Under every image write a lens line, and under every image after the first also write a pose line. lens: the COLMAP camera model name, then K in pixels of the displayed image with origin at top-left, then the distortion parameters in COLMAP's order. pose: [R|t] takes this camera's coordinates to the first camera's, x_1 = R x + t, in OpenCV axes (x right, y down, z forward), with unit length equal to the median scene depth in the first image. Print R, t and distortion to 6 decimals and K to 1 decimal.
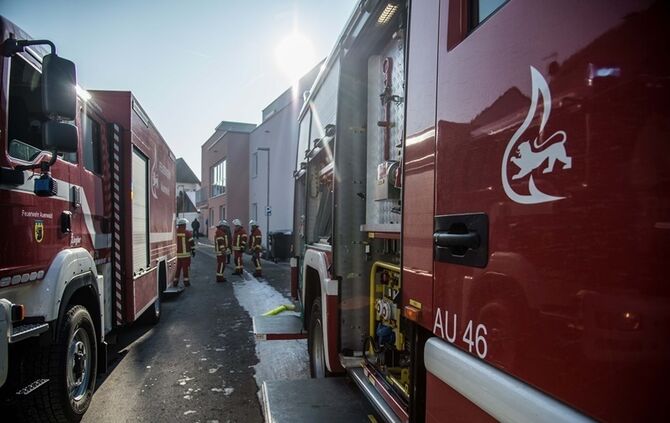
lens RADIAL K [[457.4, 0, 333.9], [0, 457.4, 227.1], [0, 0, 1]] dist [-0.112931, 0.059358]
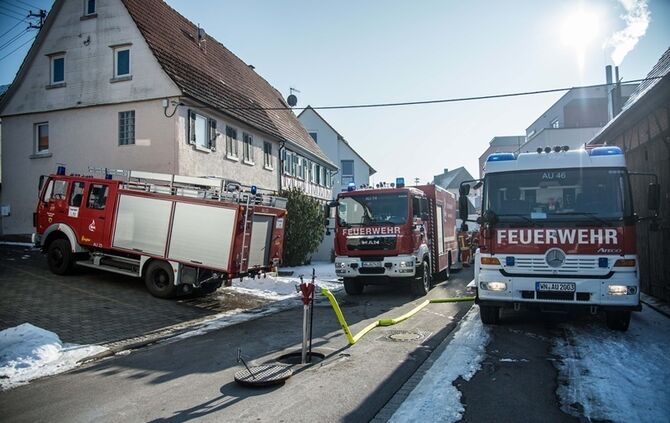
lens RADIAL K [[457.4, 0, 333.9], [0, 457.4, 227.1], [0, 0, 1]] dist [-0.112931, 0.059358]
pose [[0.818500, -0.025368, -0.573946, 0.583541], [0.028356, 0.999591, -0.003743, -0.060541], [0.573807, -0.013211, 0.818884, -1.538181]]
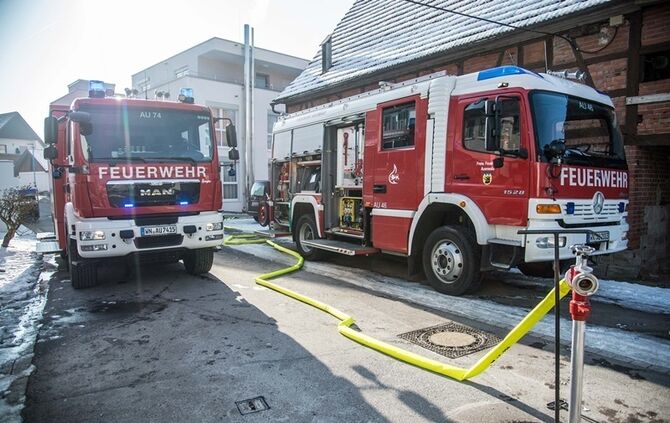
lens RADIAL K [[457.4, 0, 333.9], [0, 457.4, 227.1], [0, 0, 1]] dist [-0.112931, 0.059358]
pose [[0.934857, -0.035209, 0.353275, -0.533623], [0.002173, 0.995619, 0.093475, -0.007979], [-0.355018, -0.086618, 0.930838, -0.962839]]
